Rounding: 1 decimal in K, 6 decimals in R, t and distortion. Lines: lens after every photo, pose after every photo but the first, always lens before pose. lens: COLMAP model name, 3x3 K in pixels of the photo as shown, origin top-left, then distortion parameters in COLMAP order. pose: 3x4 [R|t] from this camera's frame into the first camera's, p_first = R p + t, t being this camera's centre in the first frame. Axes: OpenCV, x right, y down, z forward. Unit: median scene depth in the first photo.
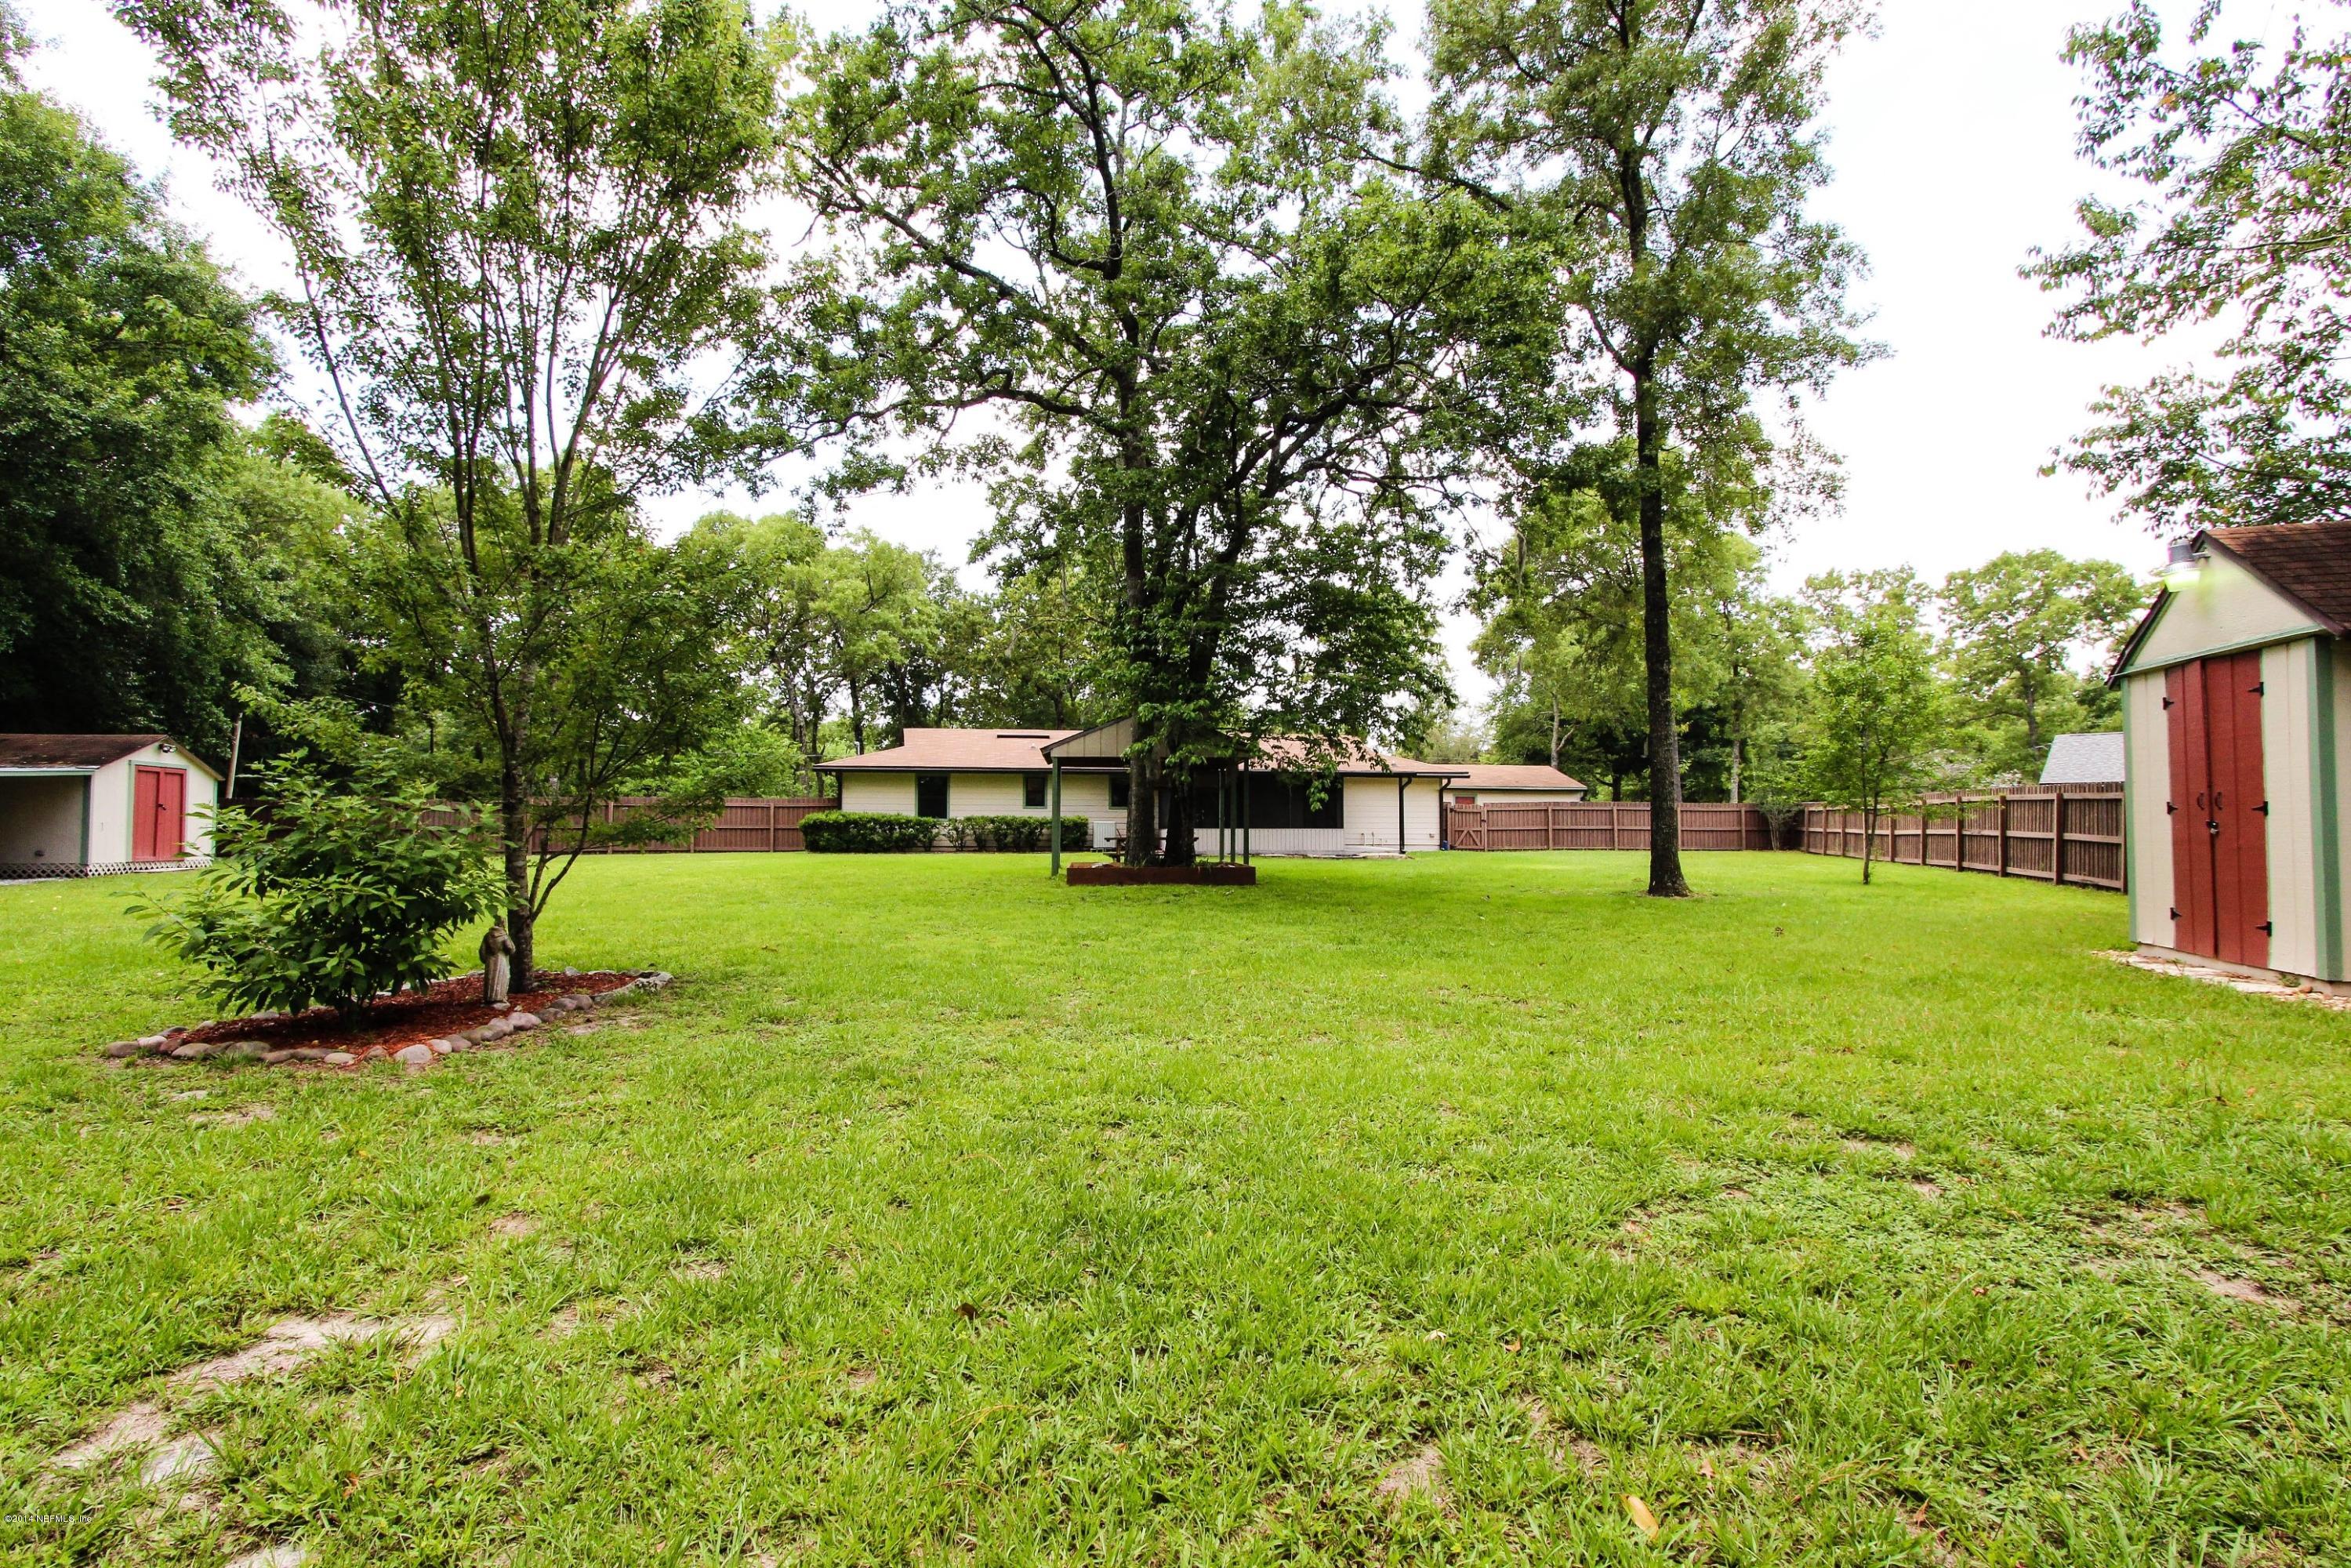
lens RADIAL K [[1093.5, 0, 1186.5], [0, 1093.5, 790.6], [0, 0, 1]] dist [-0.018342, 0.000486]
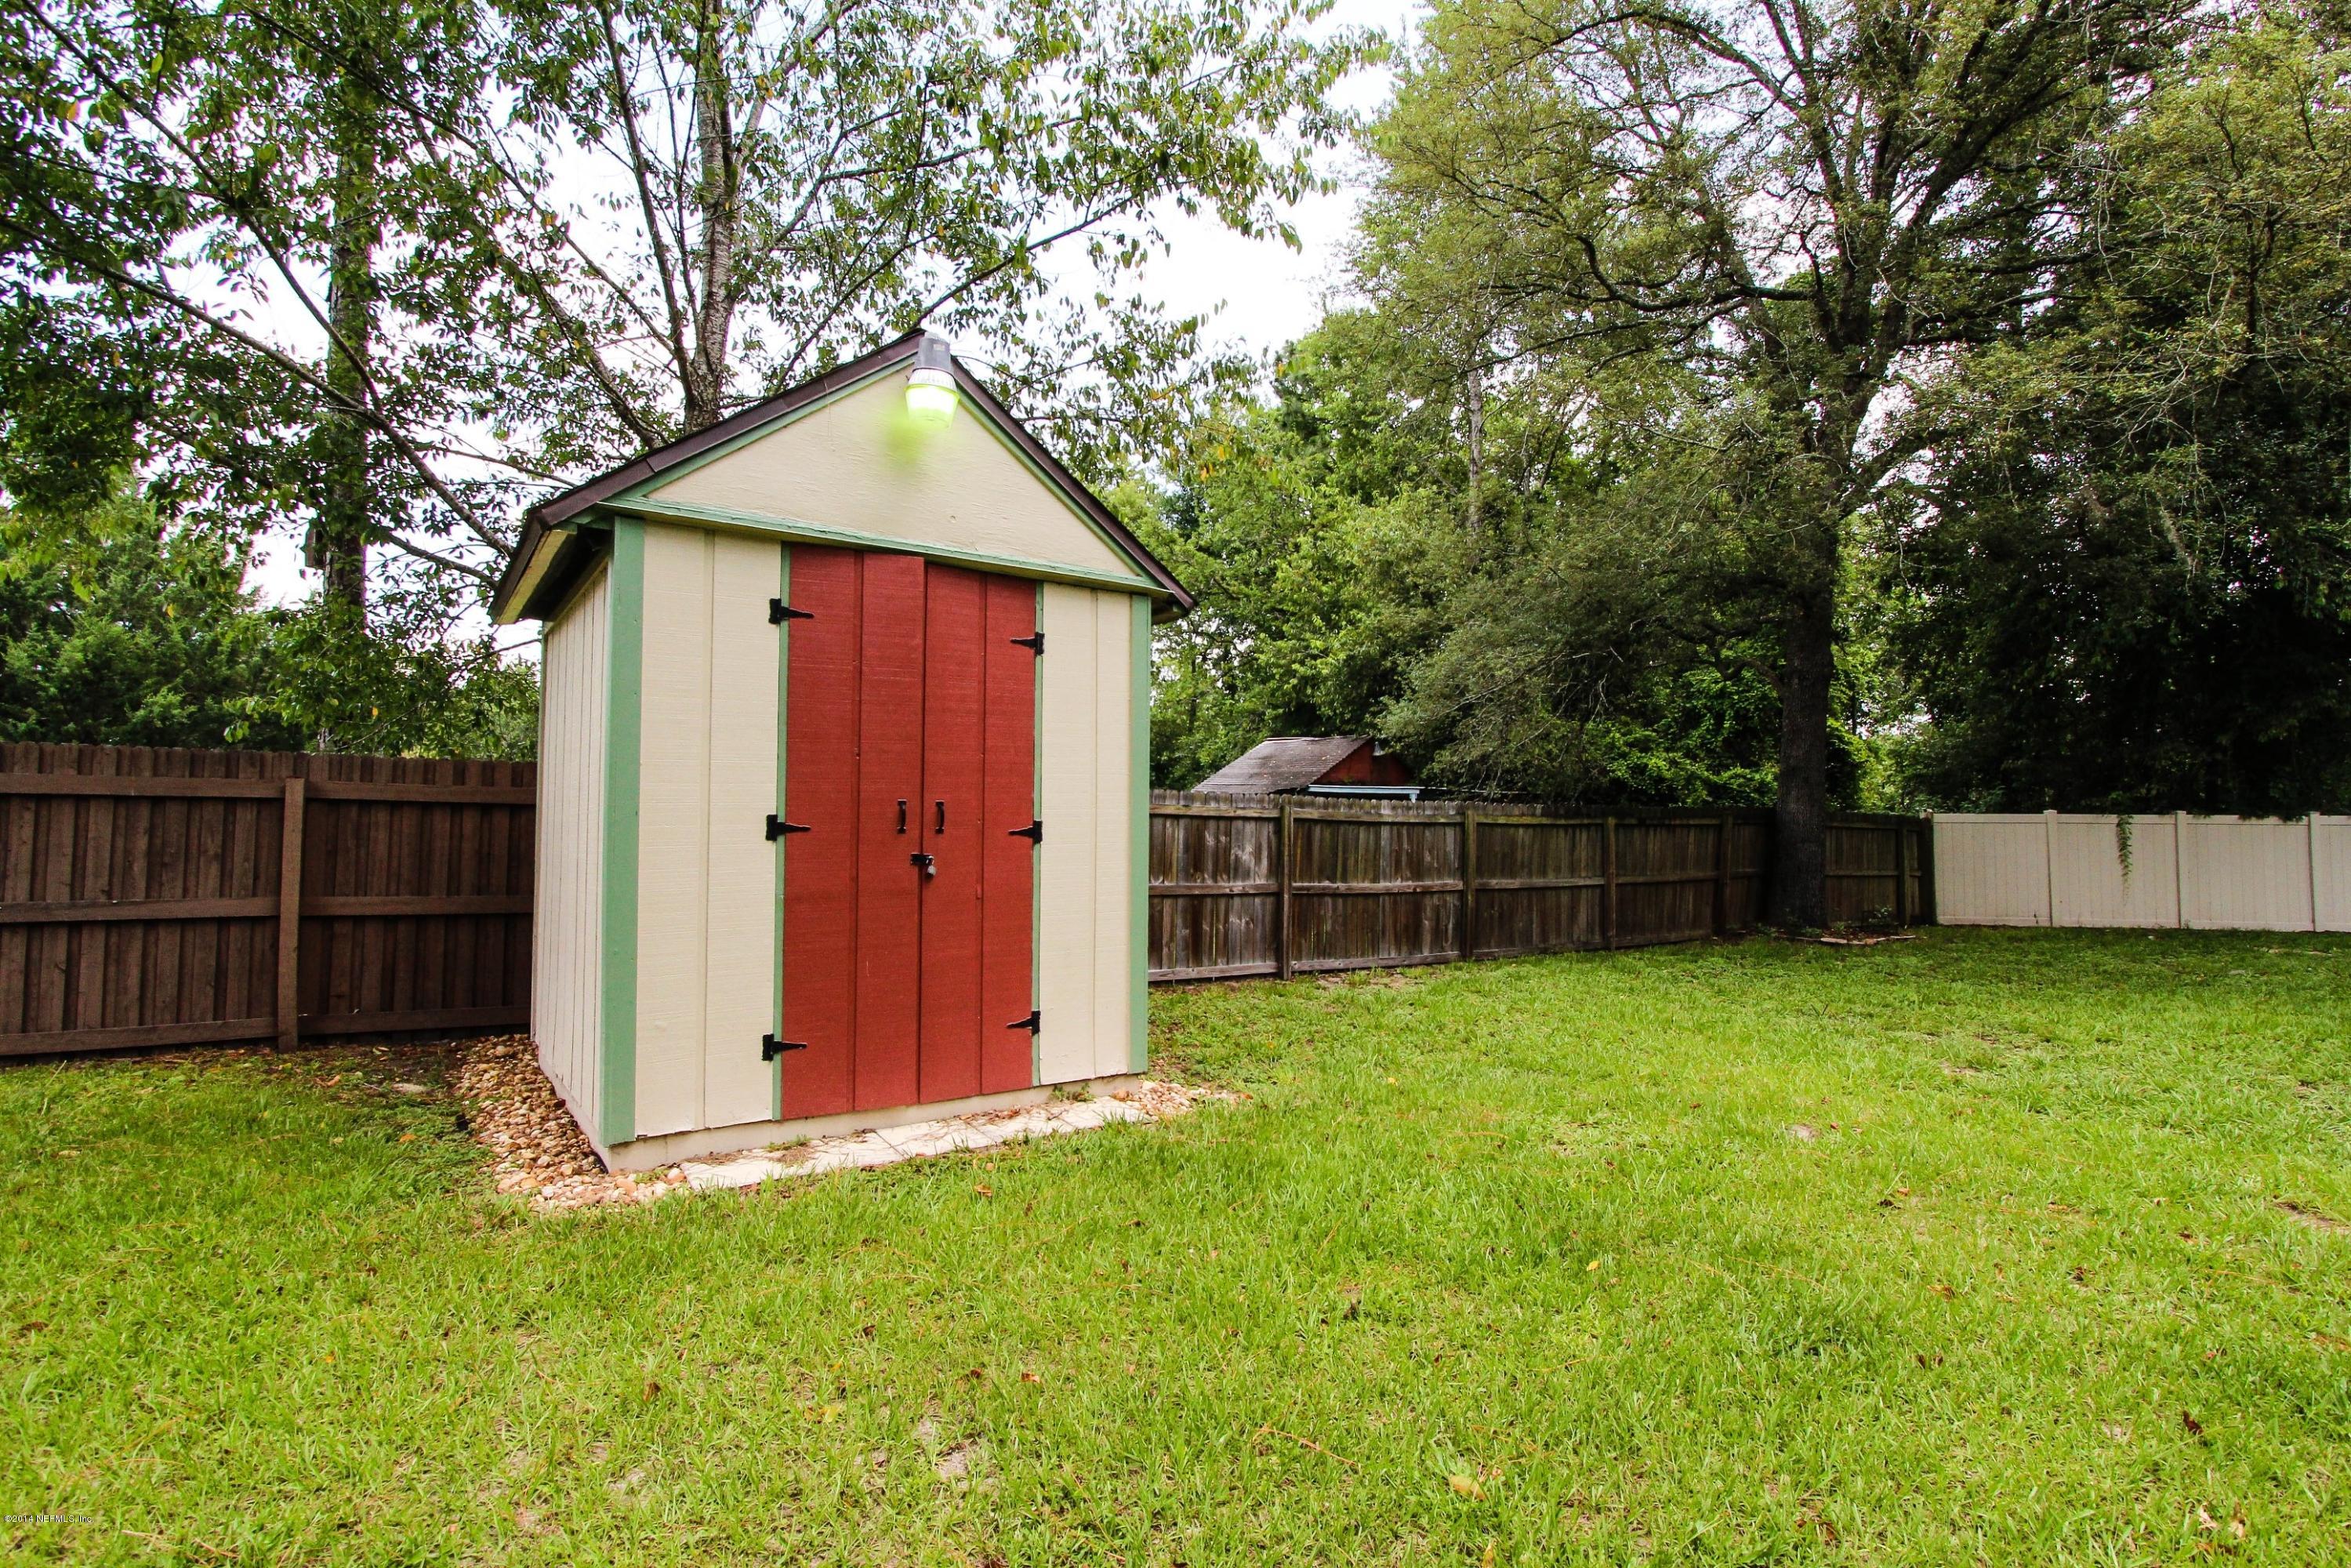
lens RADIAL K [[1144.4, 0, 1184.8], [0, 1144.4, 792.2], [0, 0, 1]] dist [-0.020299, 0.000816]
pose [[-0.781029, 0.024852, 0.624000, 0.508082], [-0.015522, 0.998127, -0.059181, 0.031317], [-0.624302, -0.055908, -0.779180, 1.452239]]
